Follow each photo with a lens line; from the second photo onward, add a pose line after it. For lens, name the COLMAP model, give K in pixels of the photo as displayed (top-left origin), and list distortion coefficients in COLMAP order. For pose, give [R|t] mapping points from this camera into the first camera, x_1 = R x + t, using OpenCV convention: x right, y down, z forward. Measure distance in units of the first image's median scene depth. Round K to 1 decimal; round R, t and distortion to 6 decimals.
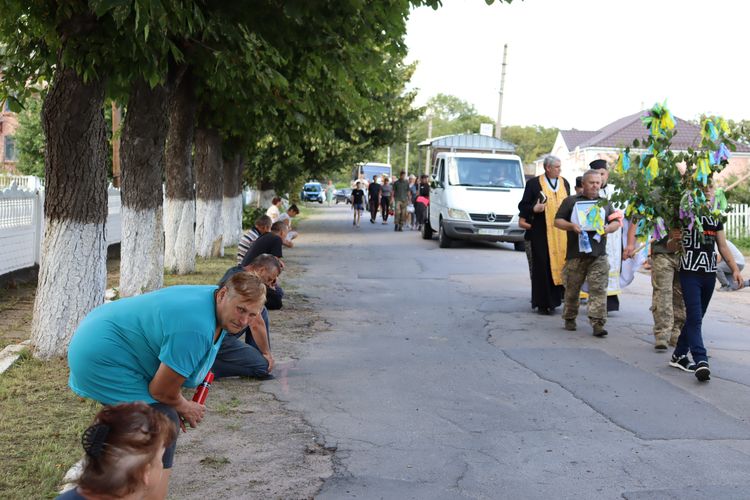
lens RADIAL K [[1163.4, 0, 375.8], [0, 1163.4, 245.0], [0, 0, 1]] dist [0.202890, 0.000000]
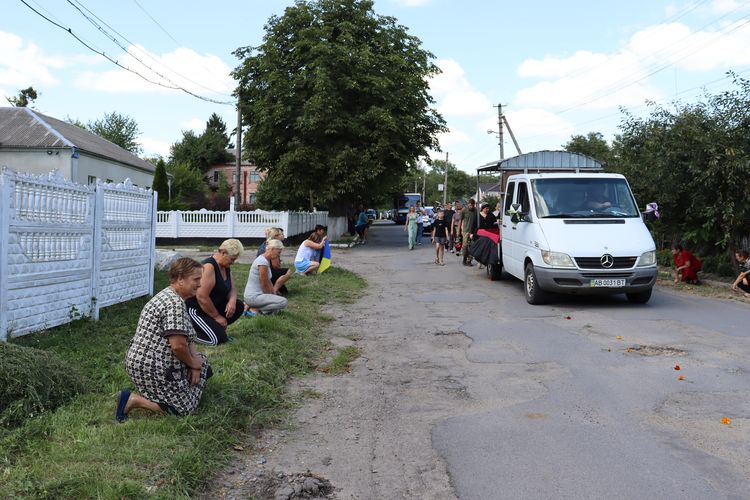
lens RADIAL K [[728.5, 0, 373.6], [0, 728.5, 247.2], [0, 0, 1]] dist [0.019697, 0.000000]
pose [[0.998122, -0.044312, -0.042293, -0.020062], [0.044469, 0.999007, 0.002767, -0.037505], [0.042128, -0.004642, 0.999101, 0.526275]]
